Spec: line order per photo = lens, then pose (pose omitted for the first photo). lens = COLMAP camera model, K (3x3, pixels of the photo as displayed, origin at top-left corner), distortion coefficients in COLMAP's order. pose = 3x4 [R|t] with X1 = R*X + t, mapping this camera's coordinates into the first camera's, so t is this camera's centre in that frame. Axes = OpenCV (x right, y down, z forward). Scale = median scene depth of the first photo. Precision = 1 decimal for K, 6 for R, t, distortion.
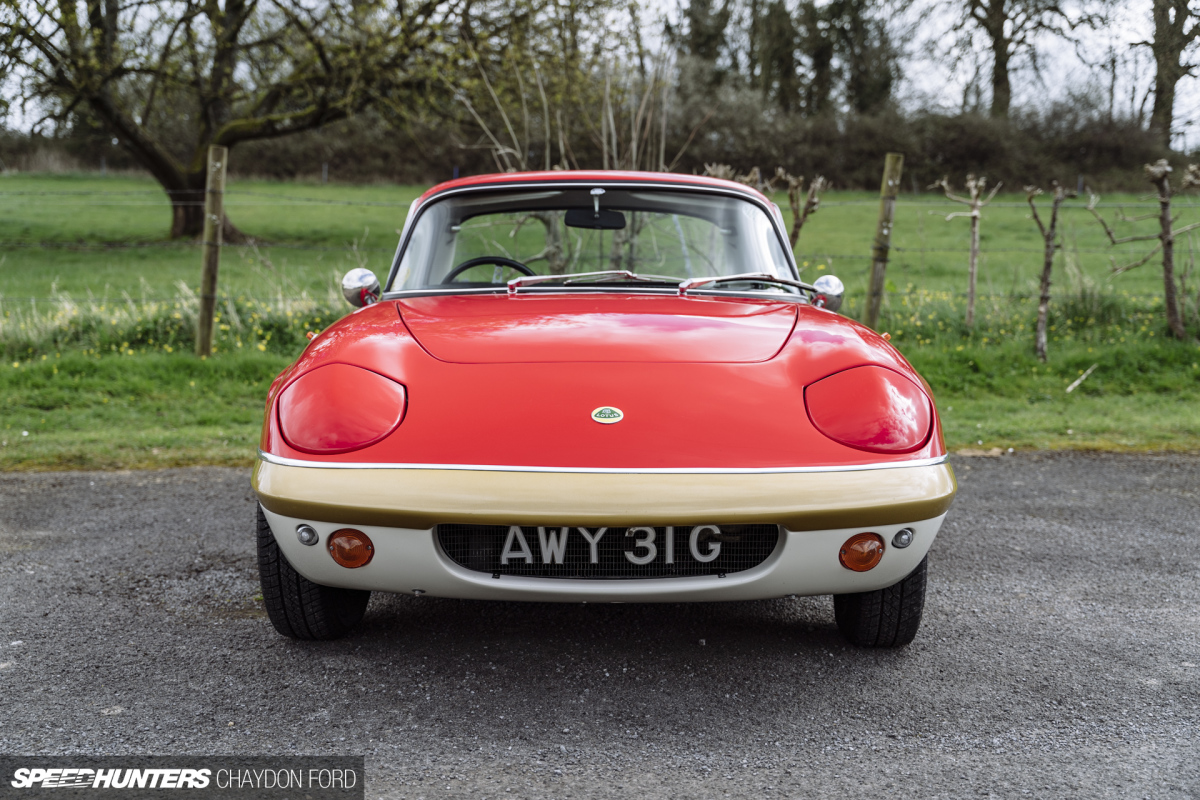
lens RADIAL K [[1363.1, 0, 600.0], [0, 1363.1, 399.1], [0, 0, 1]] dist [0.017055, 0.000000]
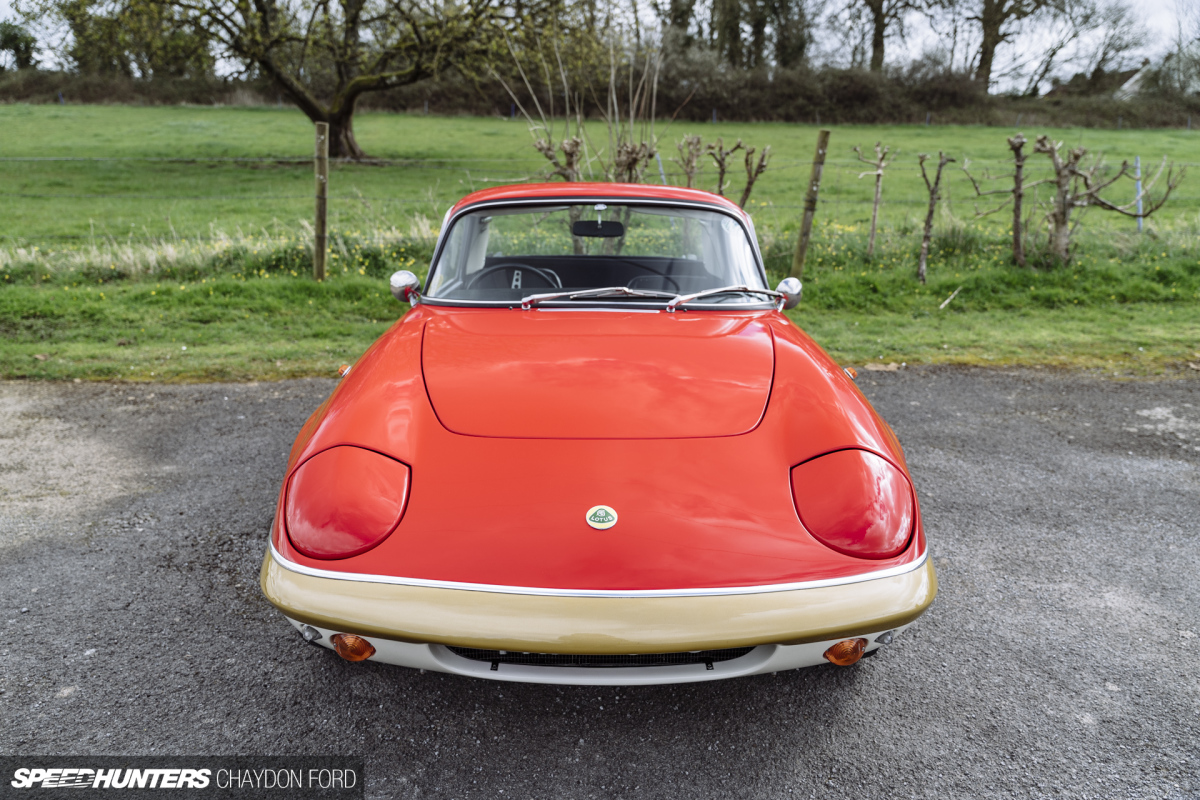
lens RADIAL K [[852.9, 0, 599.5], [0, 852.9, 401.5], [0, 0, 1]] dist [0.011909, -0.012105]
pose [[0.999930, 0.008776, -0.007995, 0.002312], [-0.007286, 0.985344, 0.170421, -0.053280], [0.009373, -0.170350, 0.985339, 0.112721]]
